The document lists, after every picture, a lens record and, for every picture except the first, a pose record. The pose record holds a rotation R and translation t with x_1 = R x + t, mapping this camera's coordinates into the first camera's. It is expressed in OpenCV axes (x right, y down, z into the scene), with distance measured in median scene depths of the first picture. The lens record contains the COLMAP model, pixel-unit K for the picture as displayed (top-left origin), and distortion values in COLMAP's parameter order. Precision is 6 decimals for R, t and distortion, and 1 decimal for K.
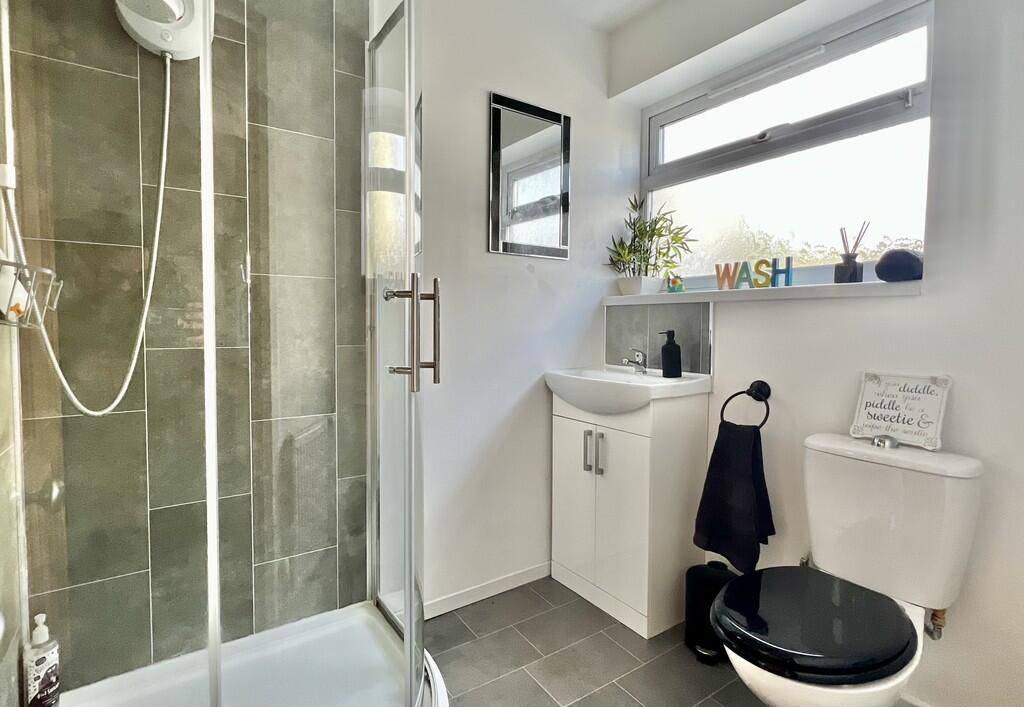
lens RADIAL K [[493.6, 0, 511.6], [0, 493.6, 352.0], [0, 0, 1]] dist [-0.004456, -0.000392]
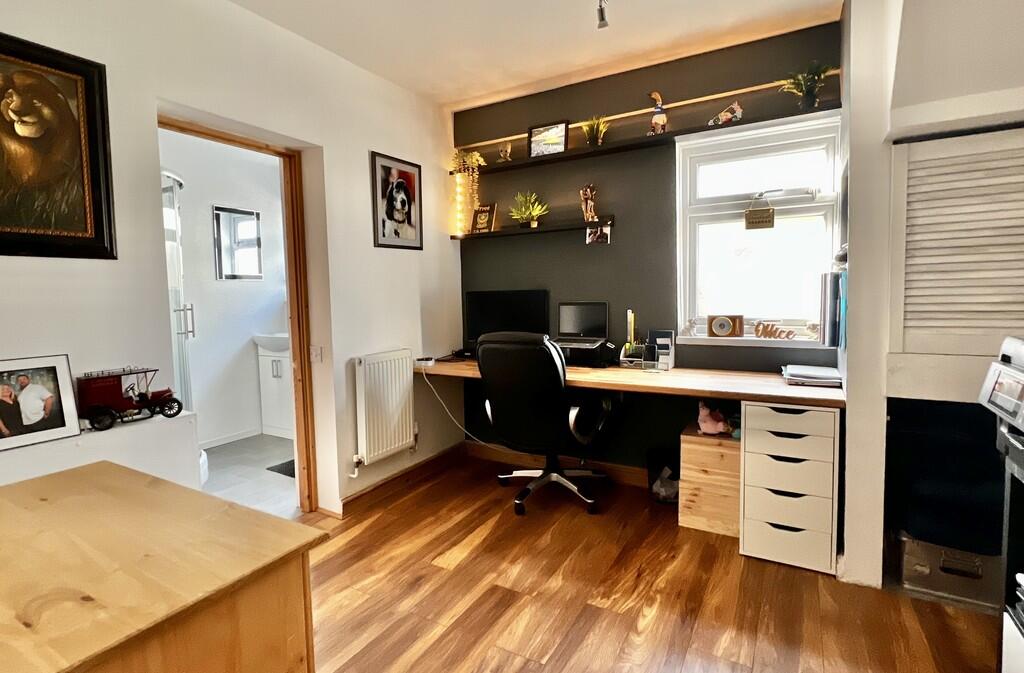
lens RADIAL K [[494.5, 0, 510.8], [0, 494.5, 328.8], [0, 0, 1]] dist [-0.001730, -0.000107]
pose [[0.904795, -0.052321, 0.422621, 0.184638], [0.046498, 0.998628, 0.024083, 0.014774], [-0.423302, -0.002139, 0.905986, -1.445329]]
